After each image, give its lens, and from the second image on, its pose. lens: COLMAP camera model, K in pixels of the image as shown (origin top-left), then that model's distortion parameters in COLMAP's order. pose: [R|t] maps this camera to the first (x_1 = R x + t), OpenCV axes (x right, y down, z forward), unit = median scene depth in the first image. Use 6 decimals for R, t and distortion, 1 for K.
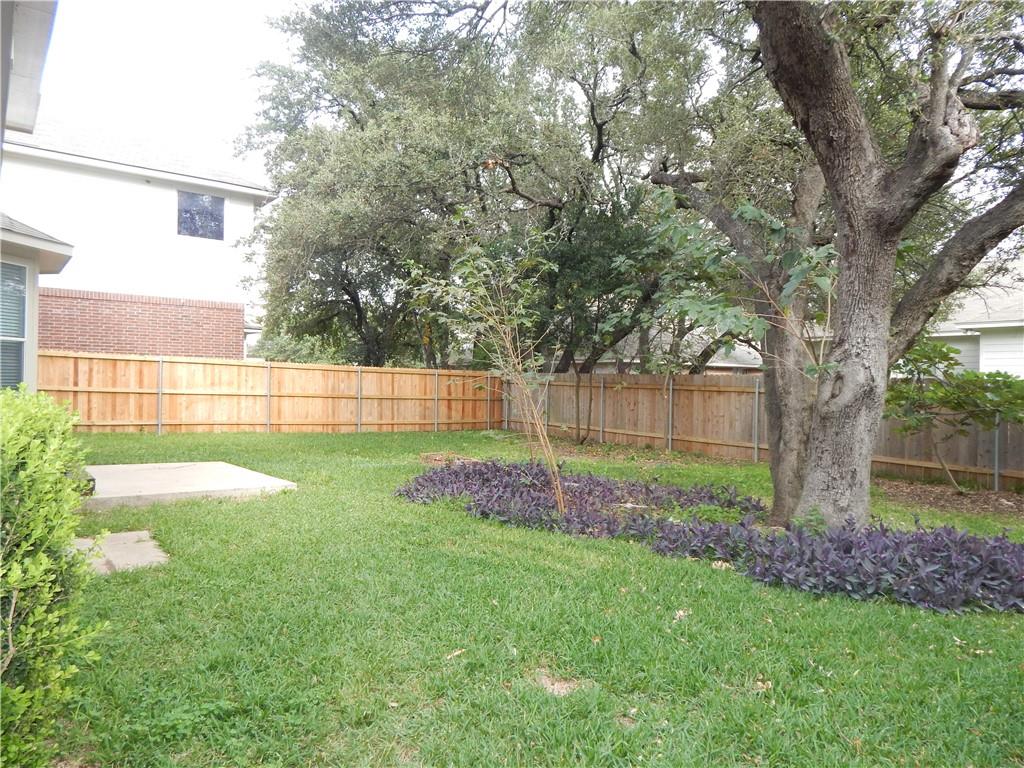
lens RADIAL K [[687.2, 0, 512.0], [0, 687.2, 384.0], [0, 0, 1]] dist [0.026286, -0.017249]
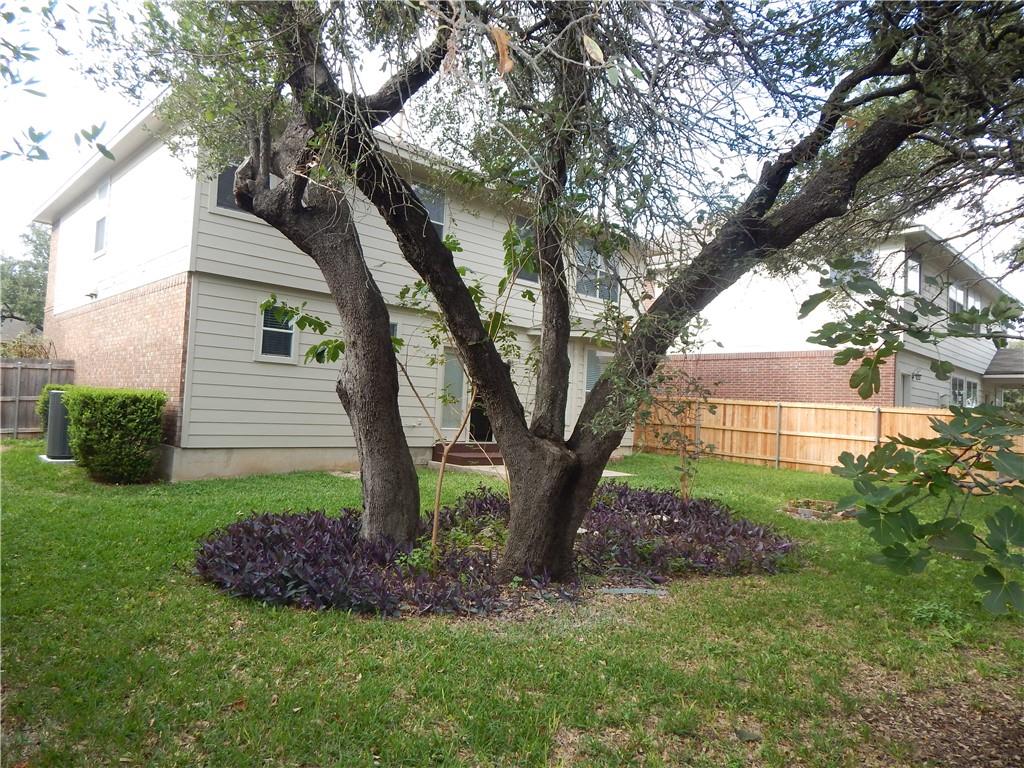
lens RADIAL K [[687.2, 0, 512.0], [0, 687.2, 384.0], [0, 0, 1]] dist [0.026286, -0.017249]
pose [[0.127229, -0.050820, -0.990571, 0.597422], [-0.049184, 0.997135, -0.057474, 0.018834], [0.990653, 0.056033, 0.124365, 0.409902]]
